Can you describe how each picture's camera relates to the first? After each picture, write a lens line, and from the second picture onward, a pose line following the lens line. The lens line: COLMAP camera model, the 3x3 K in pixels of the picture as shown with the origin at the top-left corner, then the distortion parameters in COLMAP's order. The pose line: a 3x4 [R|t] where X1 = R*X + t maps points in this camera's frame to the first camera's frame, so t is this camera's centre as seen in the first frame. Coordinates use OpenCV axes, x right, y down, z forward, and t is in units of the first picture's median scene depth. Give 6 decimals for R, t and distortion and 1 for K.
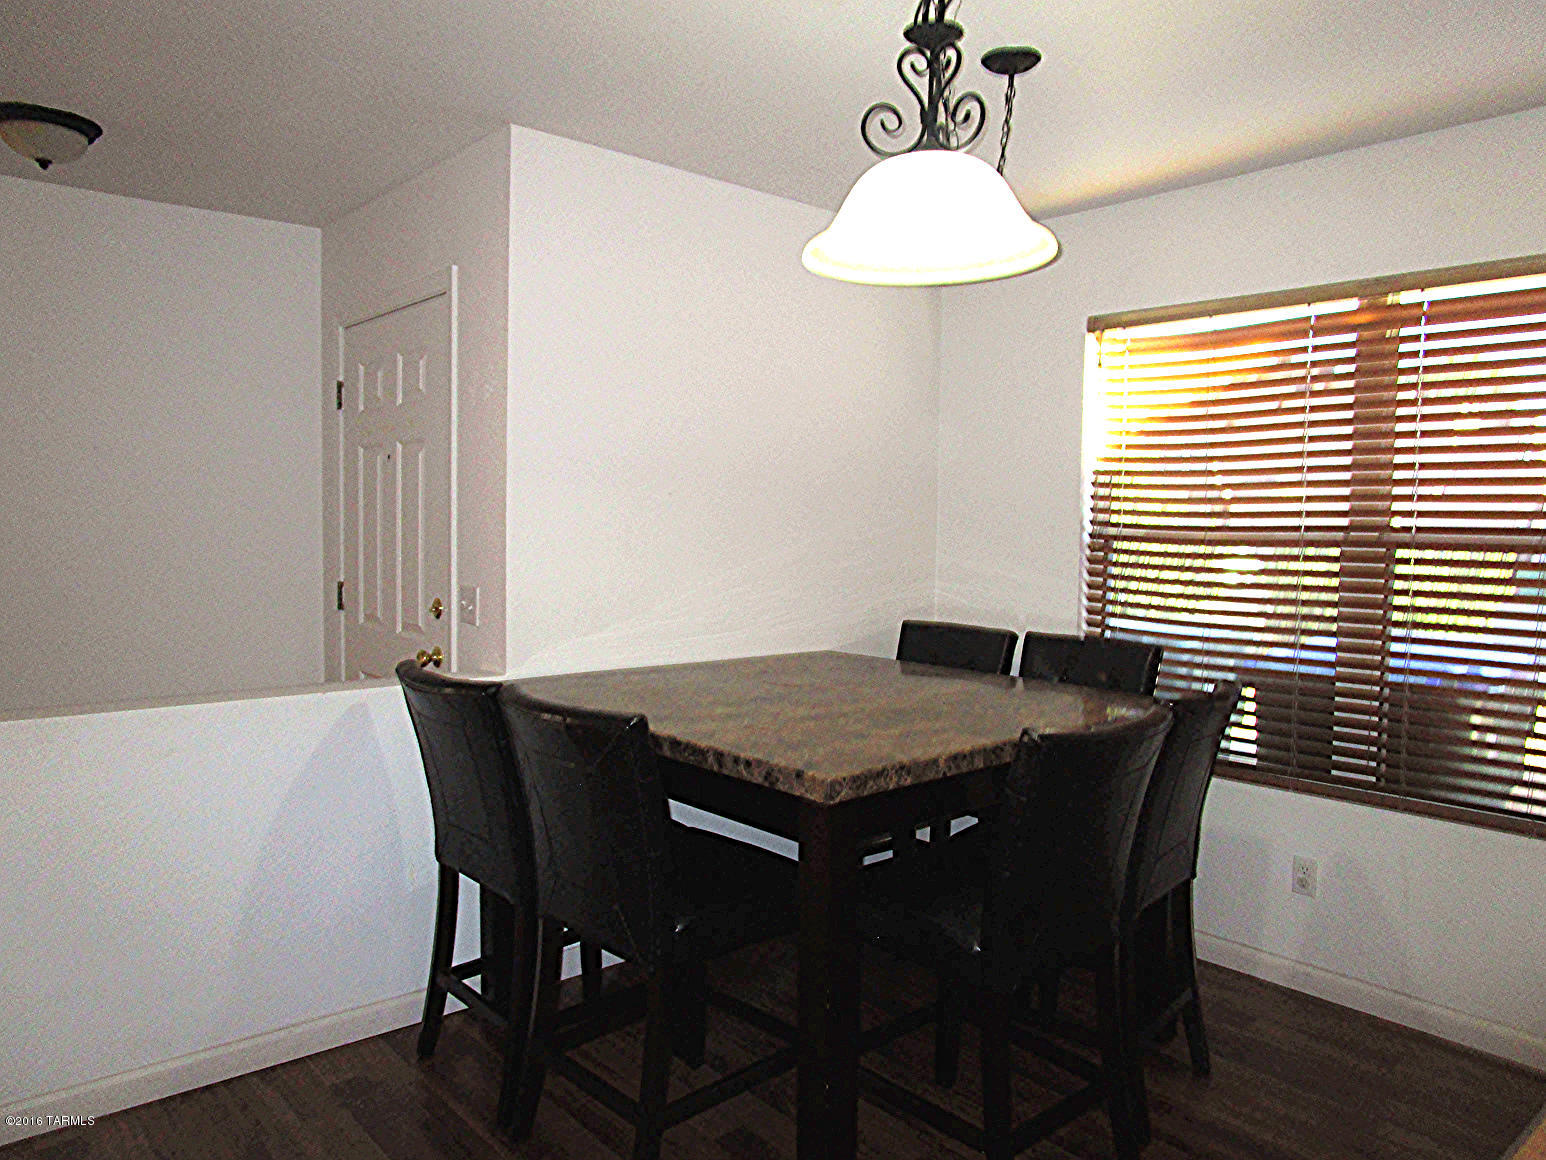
lens RADIAL K [[1095.3, 0, 773.0], [0, 1095.3, 580.0], [0, 0, 1]] dist [-0.028347, -0.000313]
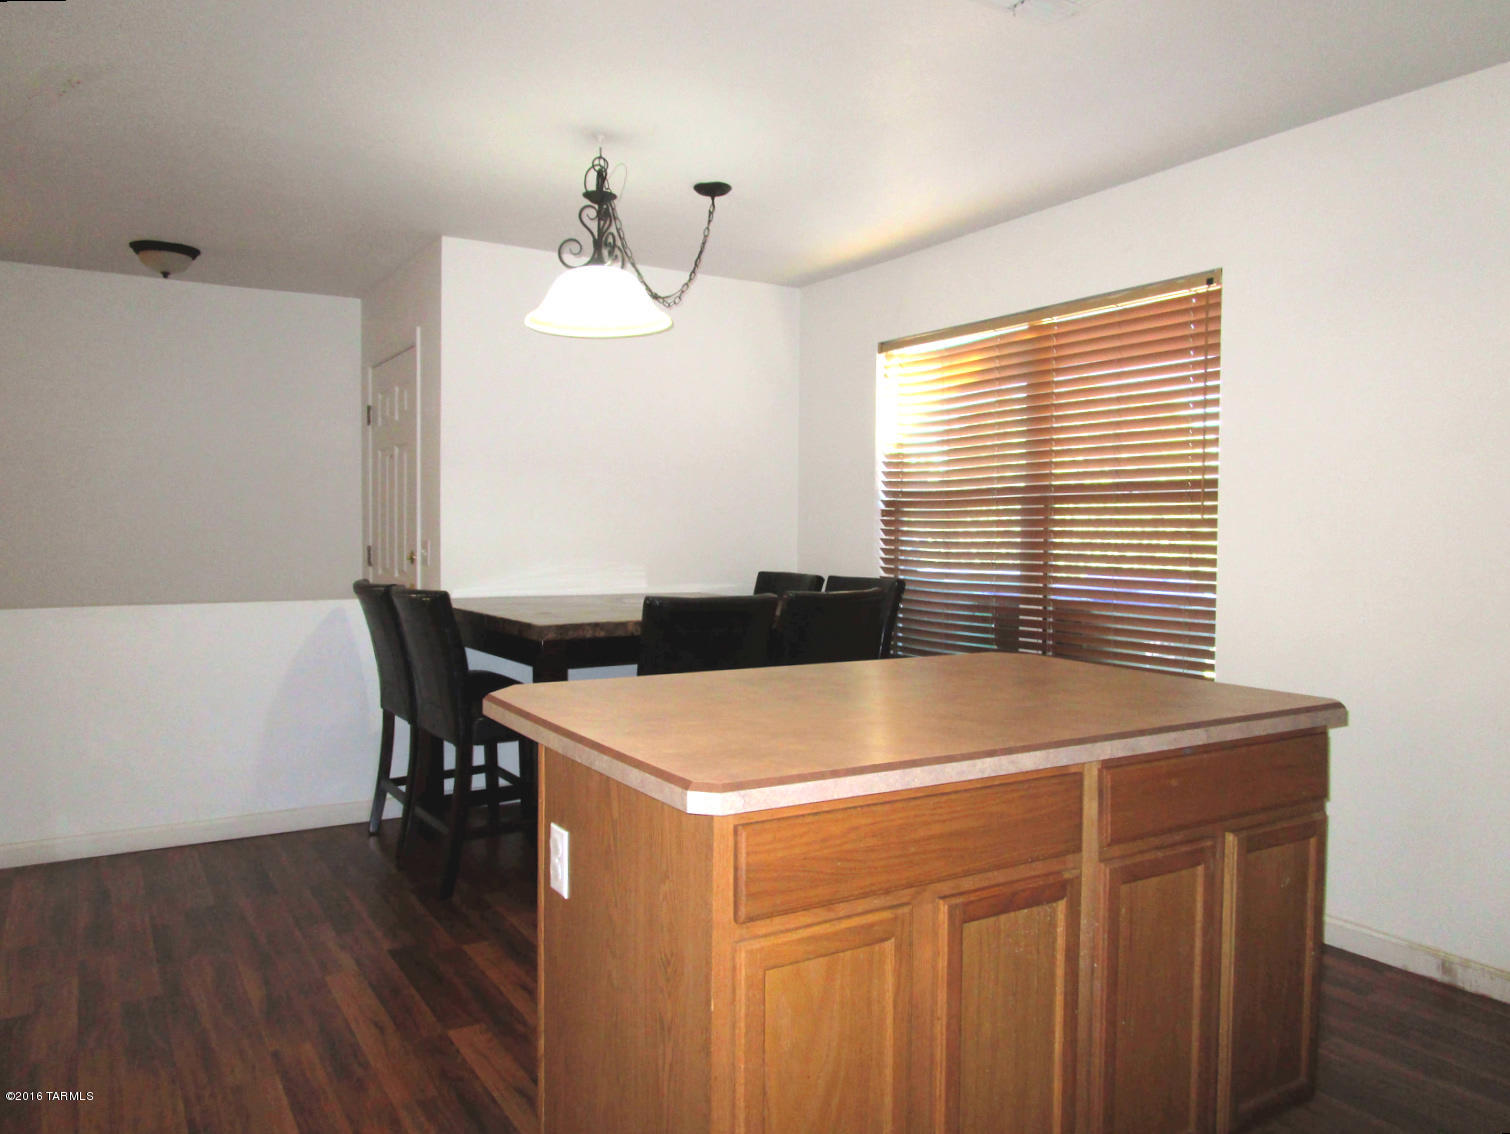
lens RADIAL K [[1101.6, 0, 755.0], [0, 1101.6, 567.0], [0, 0, 1]] dist [-0.008959, 0.003430]
pose [[0.985773, -0.007324, -0.167923, 0.430195], [0.003187, 0.999685, -0.024896, 0.083490], [0.168052, 0.024007, 0.985486, -0.421280]]
